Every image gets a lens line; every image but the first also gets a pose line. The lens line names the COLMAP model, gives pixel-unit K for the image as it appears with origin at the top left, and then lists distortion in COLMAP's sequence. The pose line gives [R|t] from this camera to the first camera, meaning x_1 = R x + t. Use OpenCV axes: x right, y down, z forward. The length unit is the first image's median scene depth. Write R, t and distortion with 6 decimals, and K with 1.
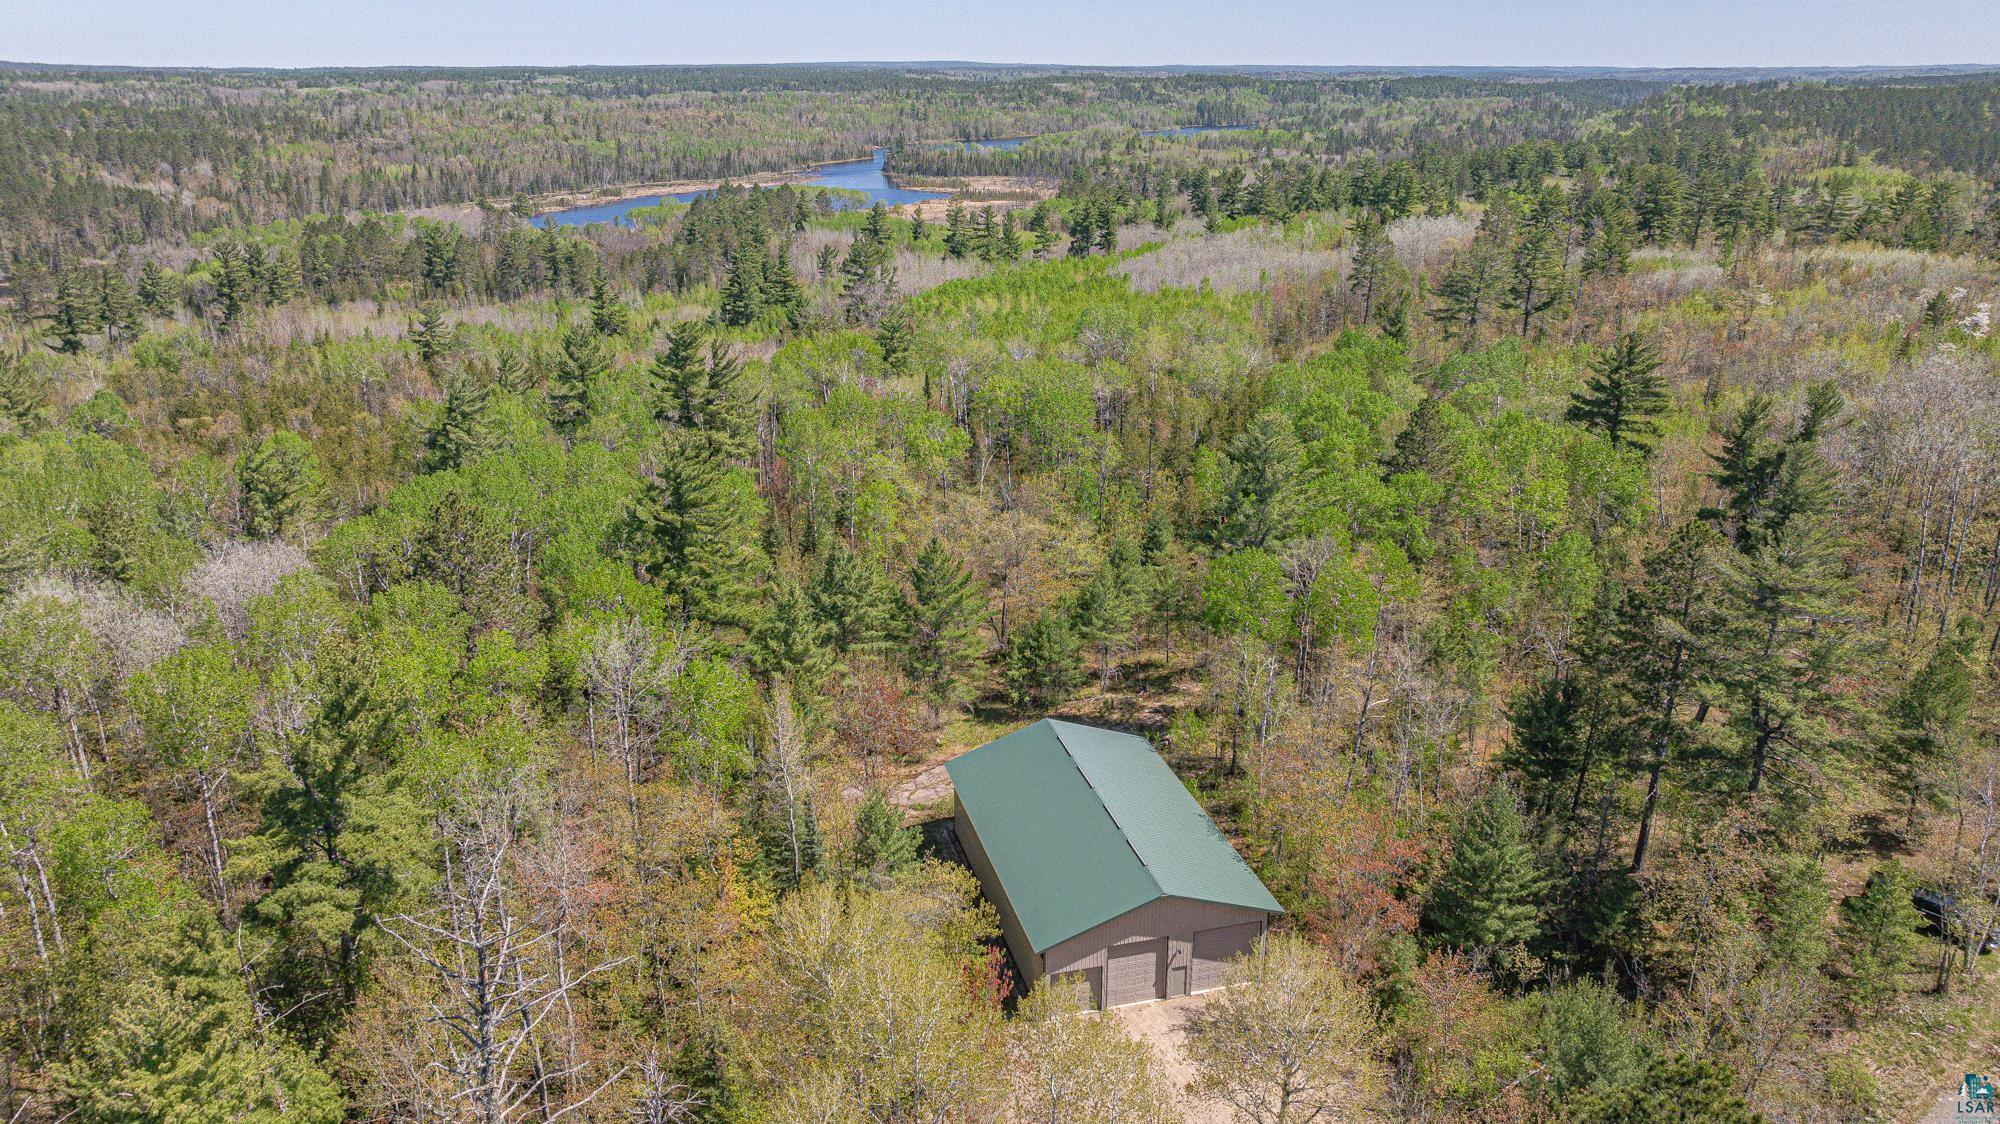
lens RADIAL K [[1401.7, 0, 1004.9], [0, 1401.7, 555.6], [0, 0, 1]] dist [-0.043714, 0.035806]
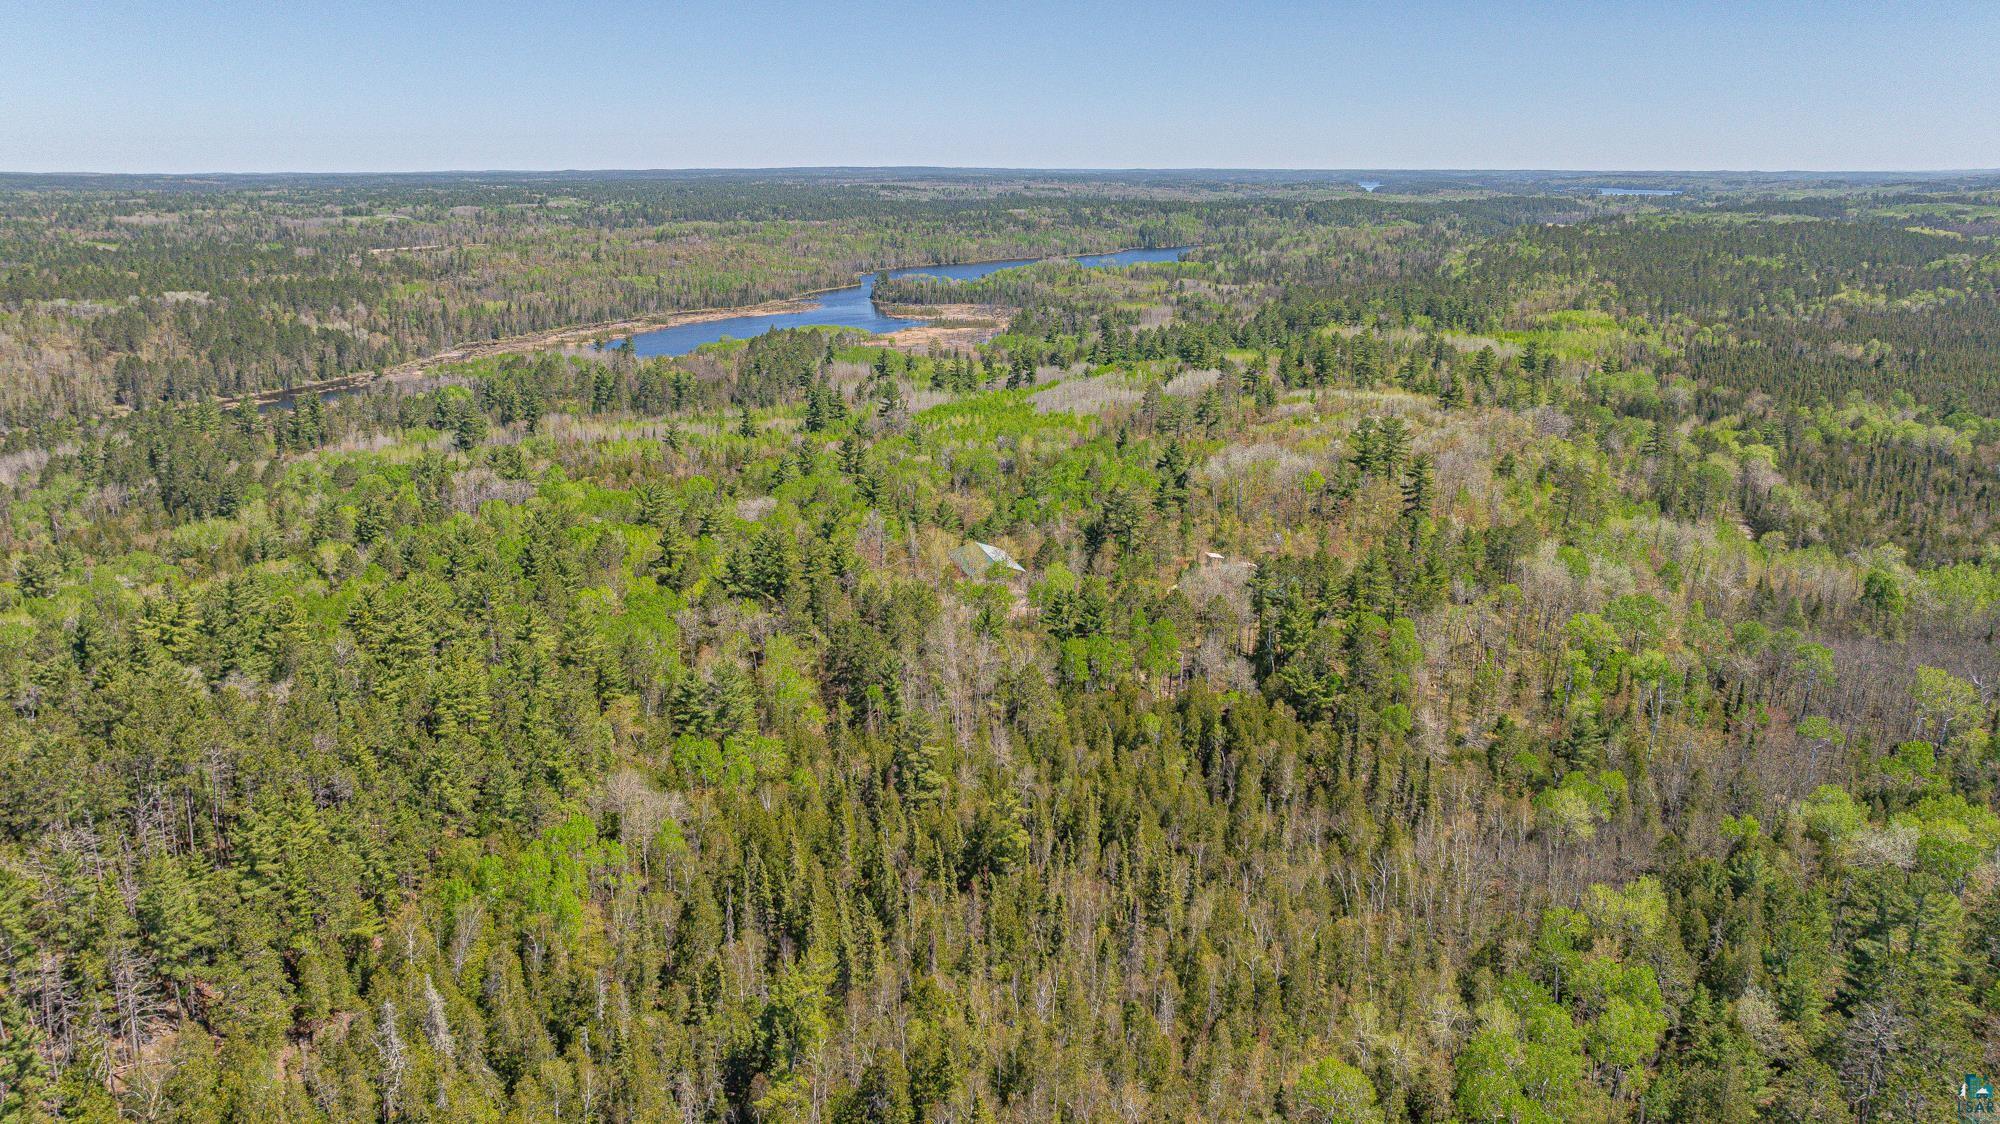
lens RADIAL K [[1401.7, 0, 1000.9], [0, 1401.7, 556.9], [0, 0, 1]] dist [-0.043714, 0.035806]
pose [[0.999803, -0.006054, 0.018882, 0.003531], [0.007265, 0.997875, -0.064754, 0.047967], [-0.018450, 0.064878, 0.997723, -0.329431]]
